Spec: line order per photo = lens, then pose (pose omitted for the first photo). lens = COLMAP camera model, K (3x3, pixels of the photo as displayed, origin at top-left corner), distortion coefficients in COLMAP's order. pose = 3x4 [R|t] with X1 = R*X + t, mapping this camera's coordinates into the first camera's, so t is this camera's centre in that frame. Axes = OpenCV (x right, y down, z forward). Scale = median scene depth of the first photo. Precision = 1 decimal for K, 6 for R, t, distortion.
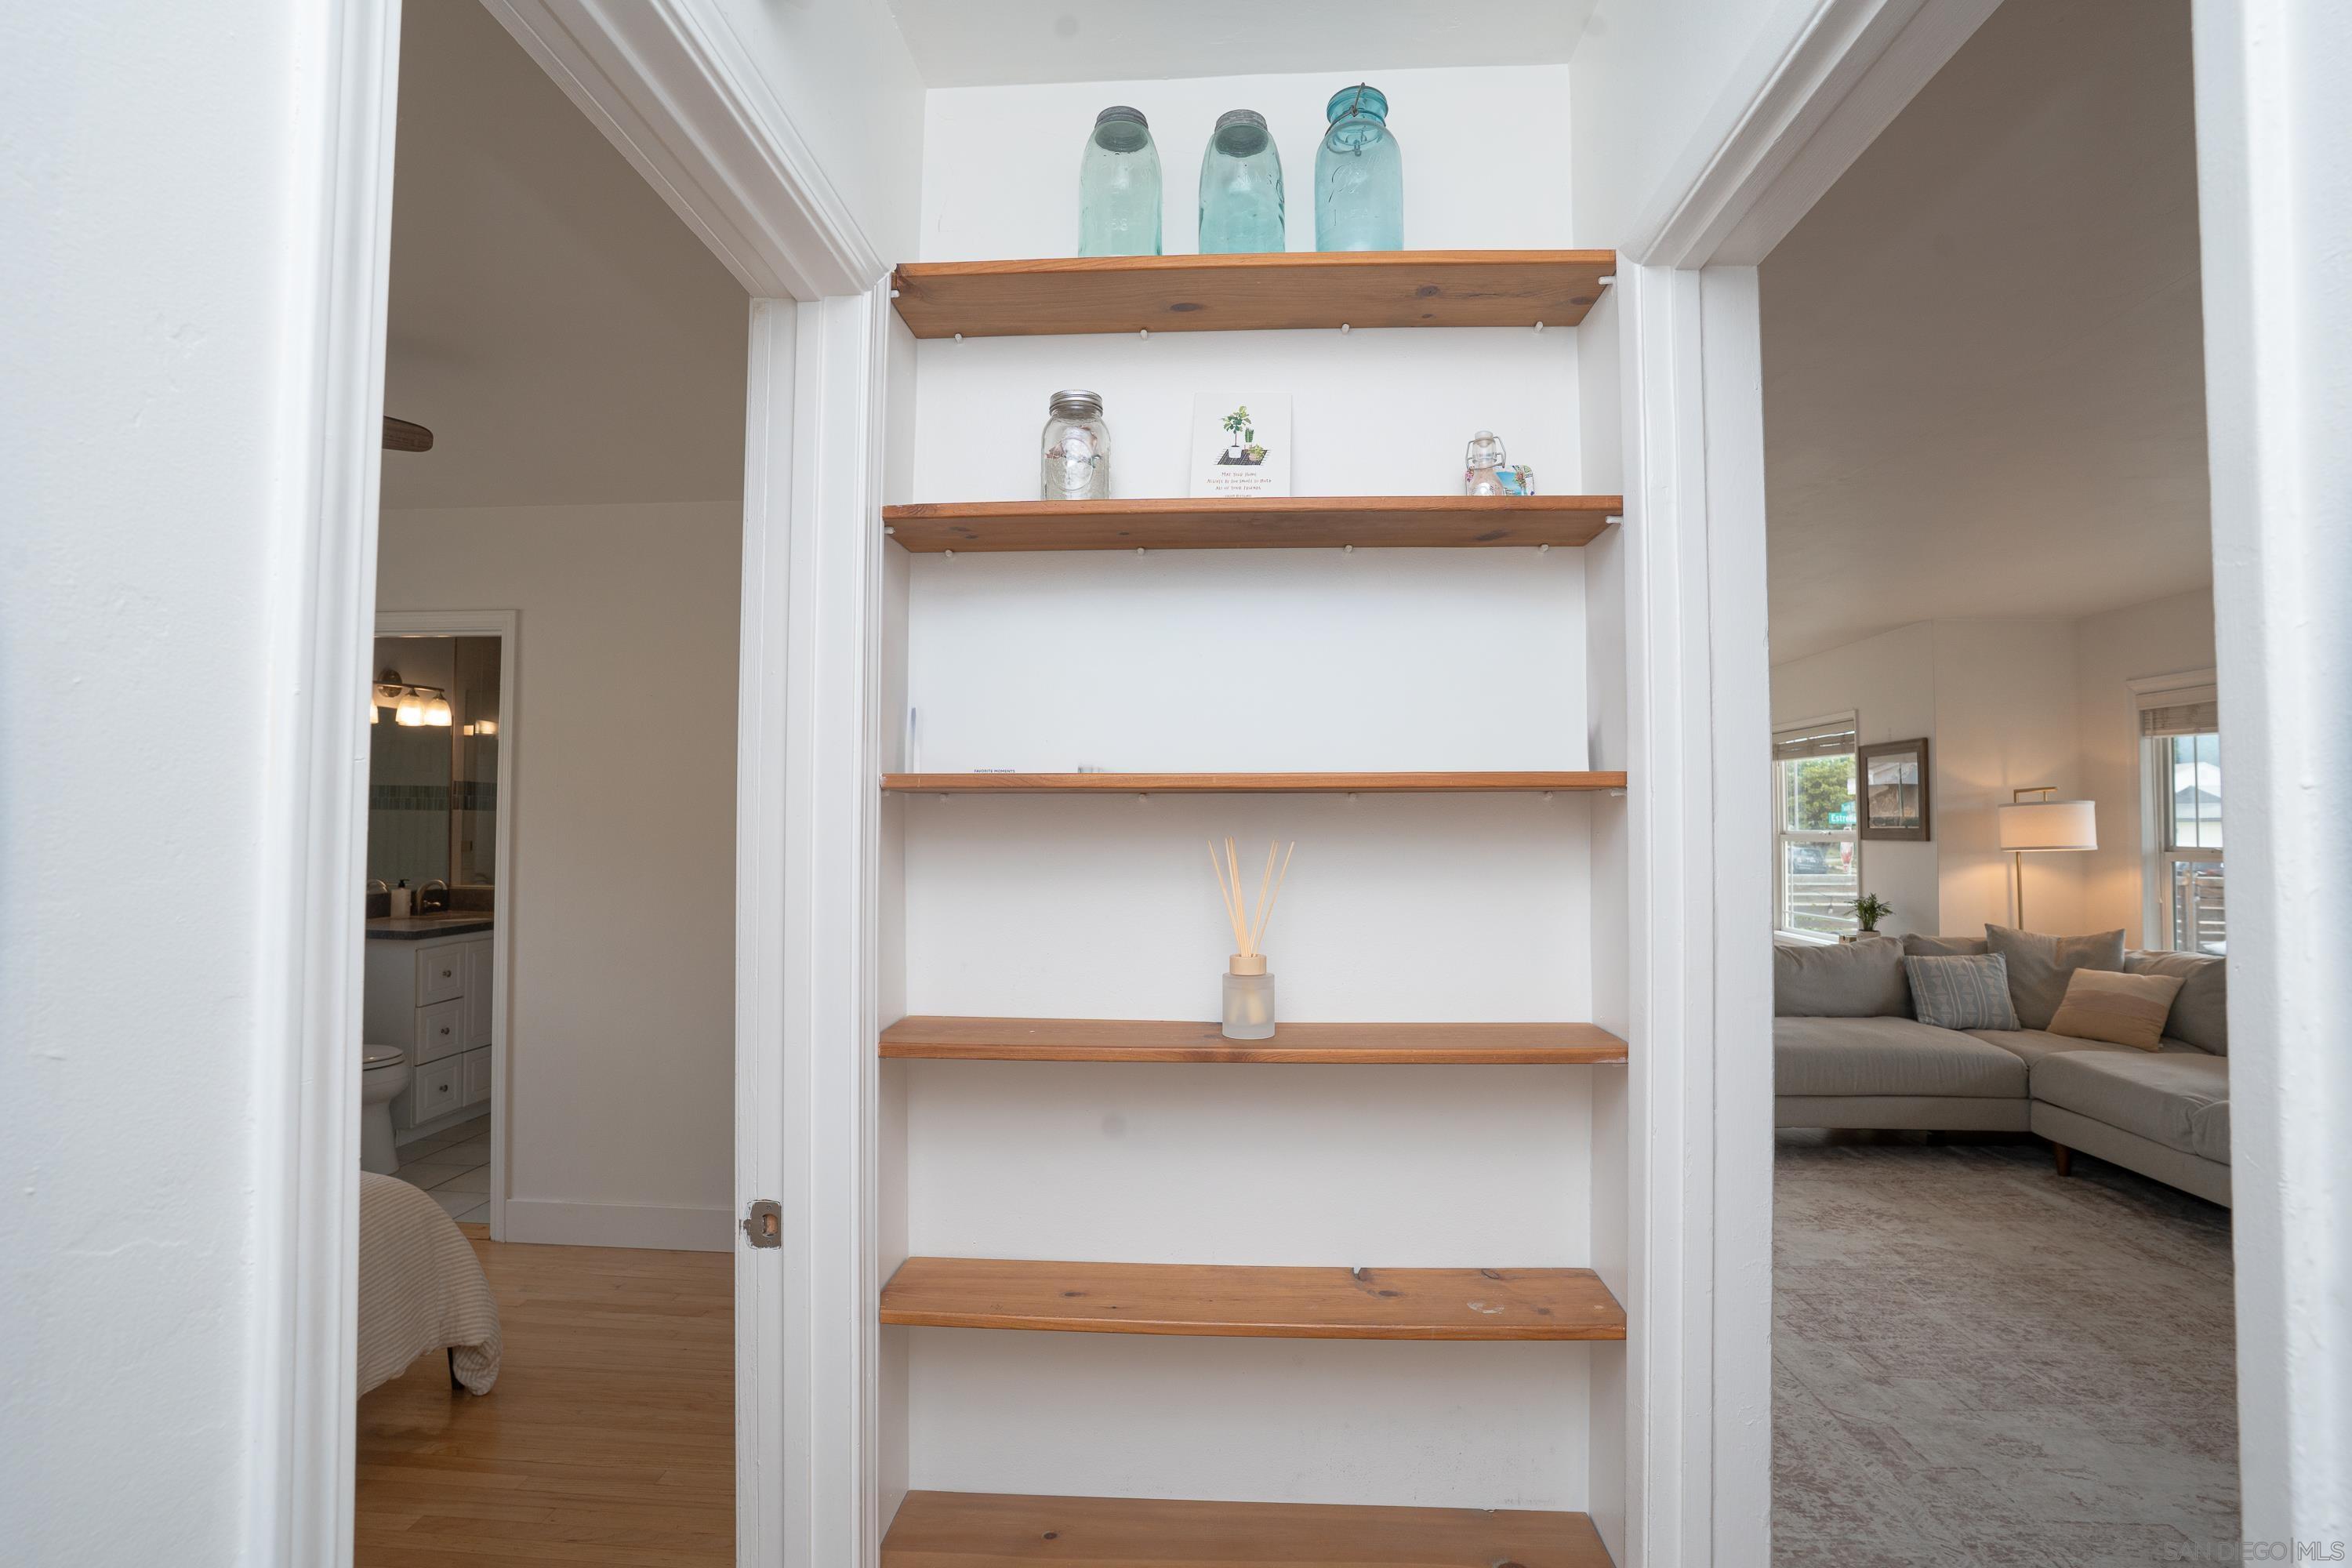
lens RADIAL K [[1149.3, 0, 1172.0], [0, 1149.3, 795.6], [0, 0, 1]] dist [-0.062013, 0.024382]
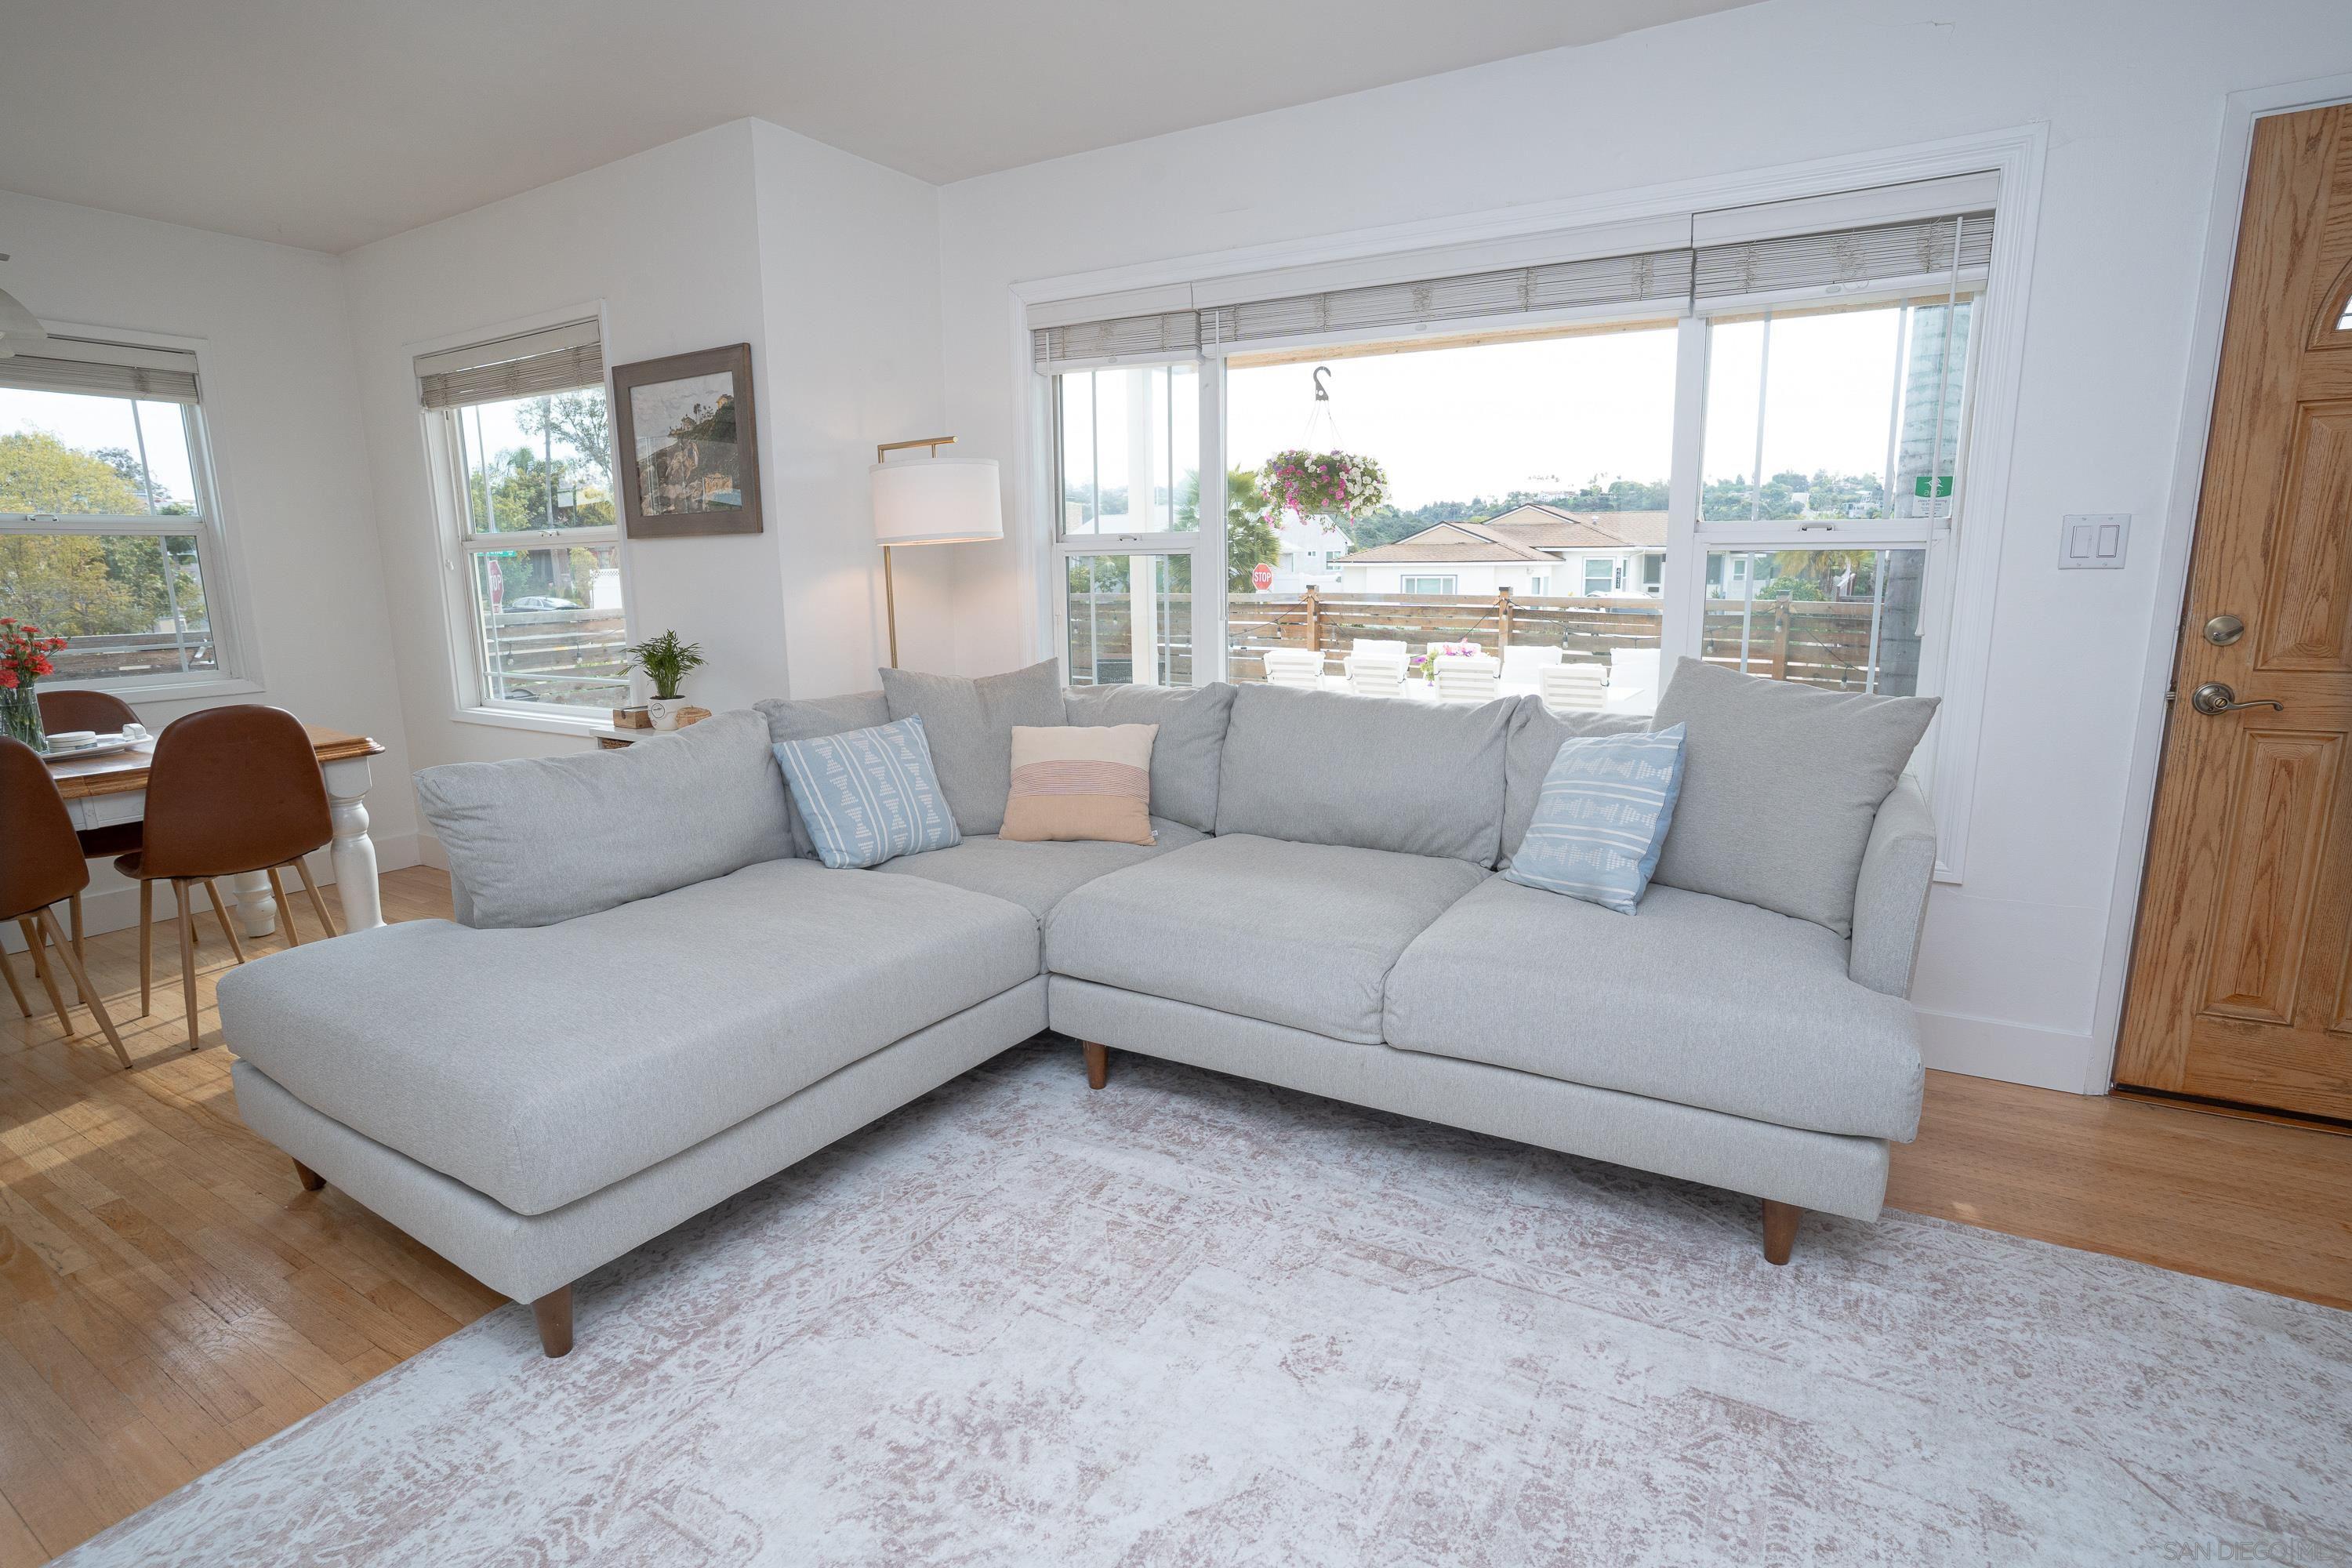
lens RADIAL K [[1149.3, 0, 1159.5], [0, 1149.3, 779.9], [0, 0, 1]] dist [-0.062013, 0.024382]
pose [[0.464862, -0.178199, 0.867265, 0.291779], [-0.008543, 0.978588, 0.205652, 0.051951], [-0.885342, -0.103009, 0.453386, 0.652423]]
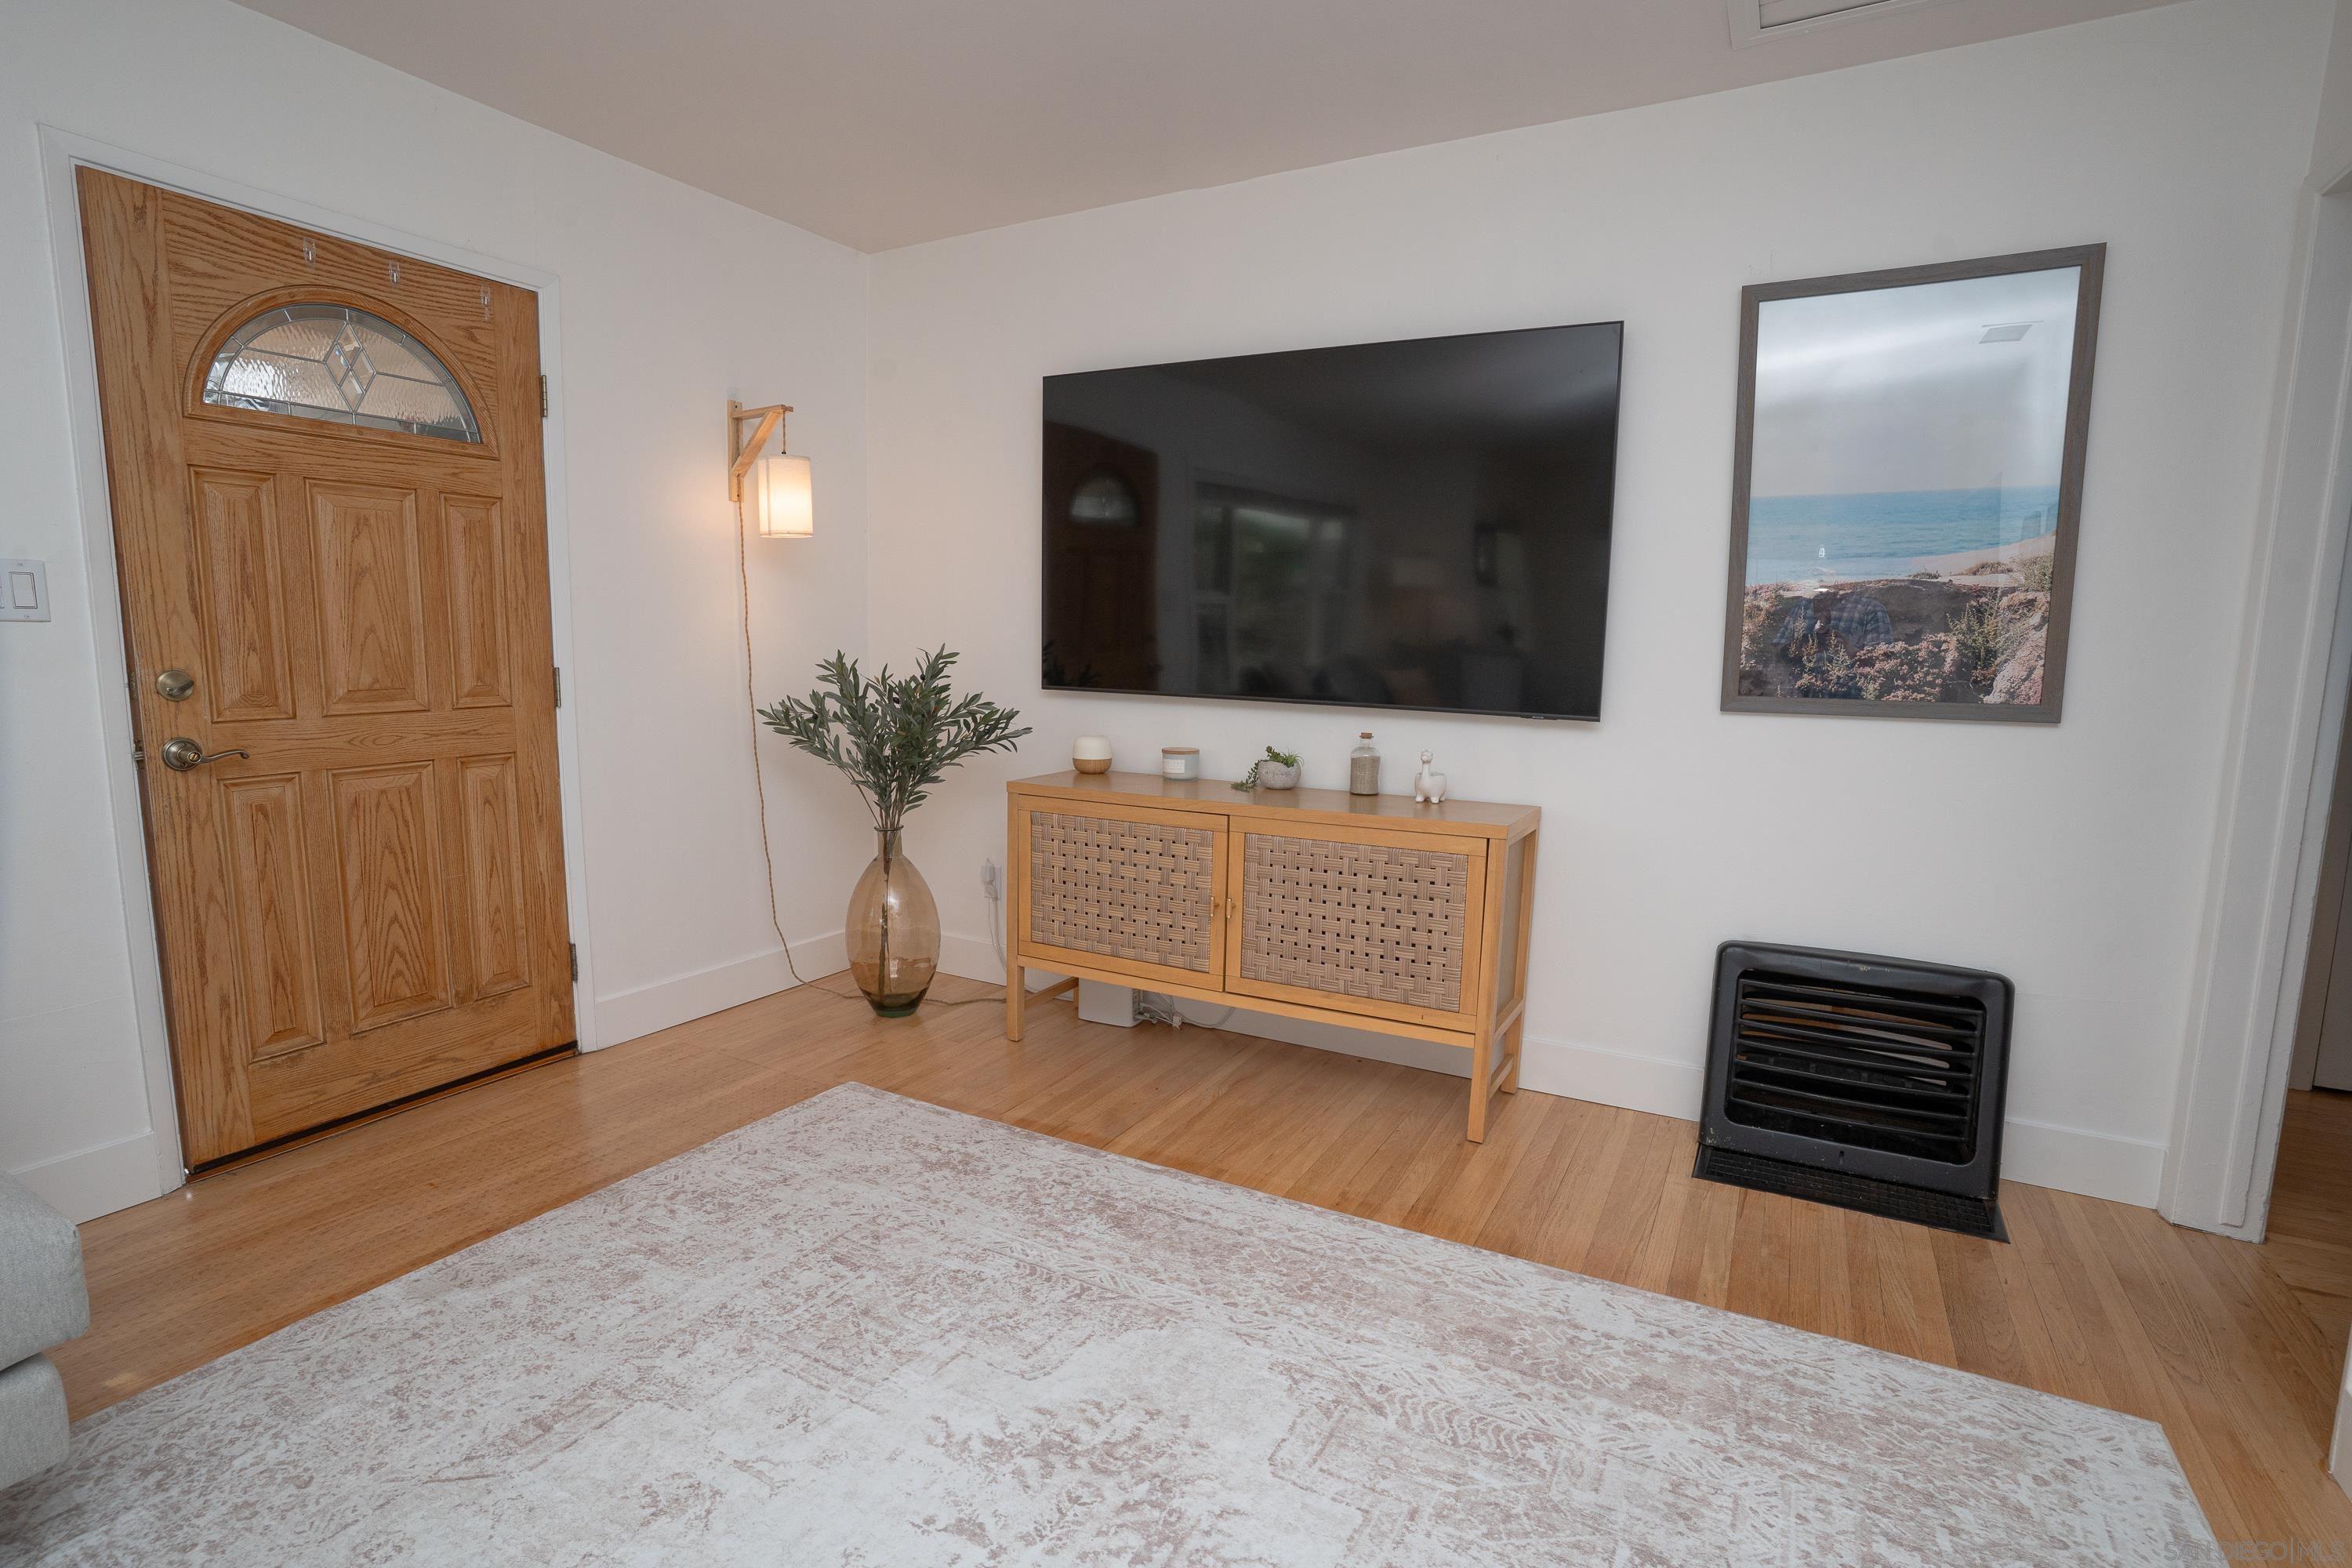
lens RADIAL K [[1149.3, 0, 1177.2], [0, 1149.3, 787.0], [0, 0, 1]] dist [-0.062013, 0.024382]
pose [[-0.900941, -0.071216, 0.428058, 0.340249], [-0.028351, 0.993994, 0.105699, 0.064405], [-0.433015, 0.083093, -0.897549, 0.715012]]
